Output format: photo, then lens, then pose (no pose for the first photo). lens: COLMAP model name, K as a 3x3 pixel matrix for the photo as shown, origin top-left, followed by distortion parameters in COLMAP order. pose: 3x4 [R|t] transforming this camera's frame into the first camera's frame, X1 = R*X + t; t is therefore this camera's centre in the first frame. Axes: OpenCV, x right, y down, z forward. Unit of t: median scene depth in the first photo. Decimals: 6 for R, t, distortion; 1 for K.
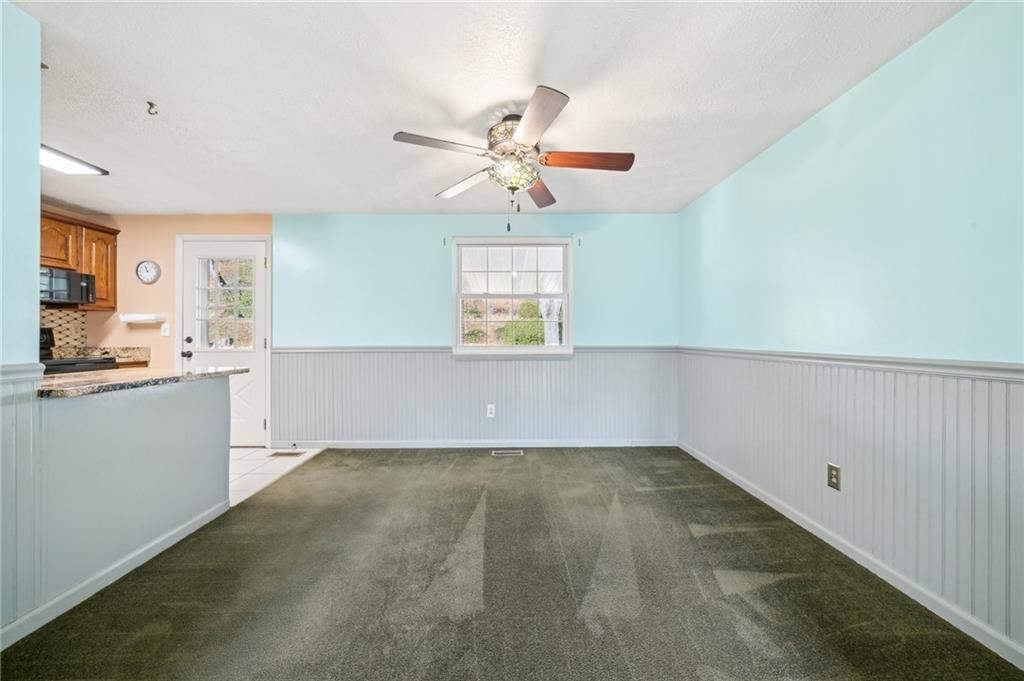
lens RADIAL K [[355.0, 0, 511.6], [0, 355.0, 335.2], [0, 0, 1]] dist [-0.000427, -0.000076]
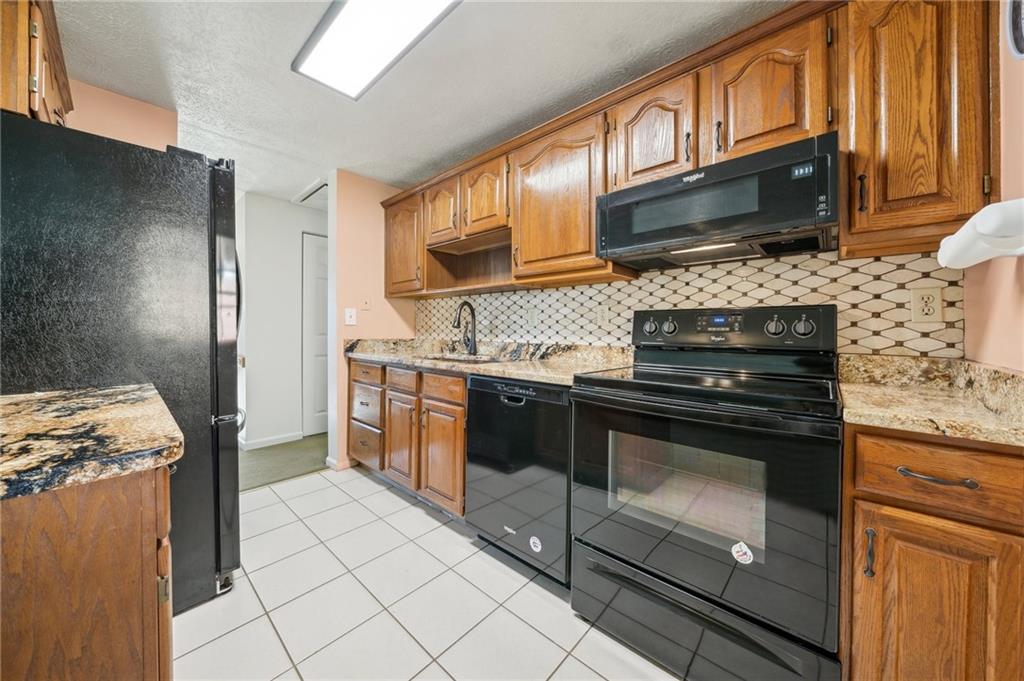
lens RADIAL K [[355.0, 0, 511.6], [0, 355.0, 335.2], [0, 0, 1]] dist [-0.000427, -0.000076]
pose [[-0.675506, 0.009121, -0.737298, -0.690105], [0.000612, 0.999930, 0.011810, 0.008564], [0.737354, 0.007527, -0.675465, 0.924240]]
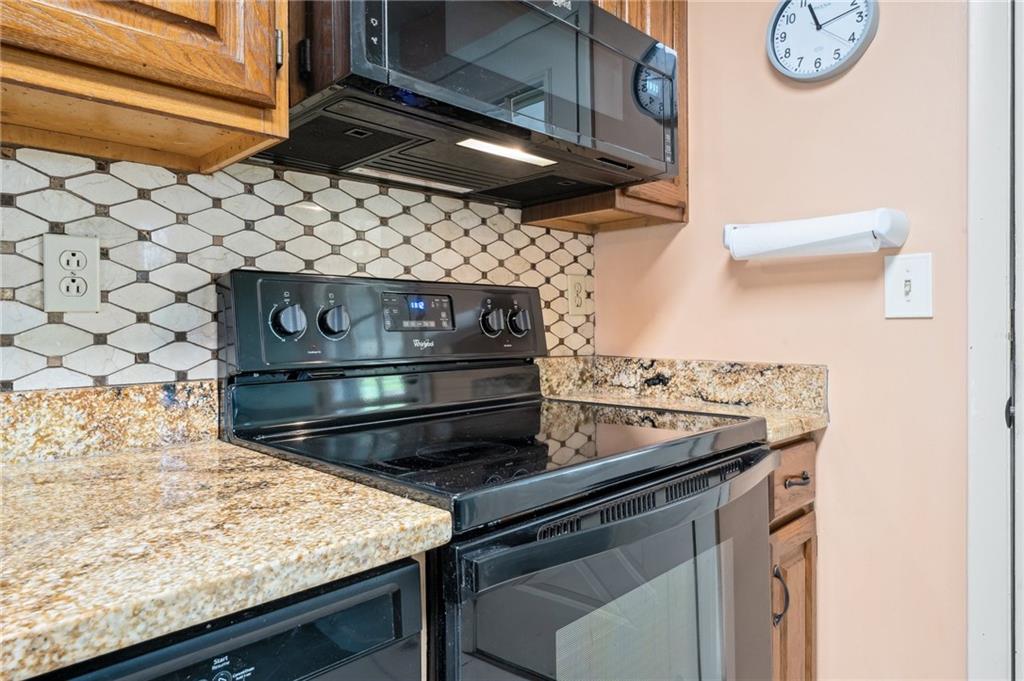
lens RADIAL K [[633.6, 0, 511.8], [0, 633.6, 321.7], [0, 0, 1]] dist [-0.000802, -0.000145]
pose [[0.706502, -0.000639, -0.707711, -0.883563], [0.003941, 0.999988, 0.003032, 0.003893], [0.707700, -0.004931, 0.706495, 0.583479]]
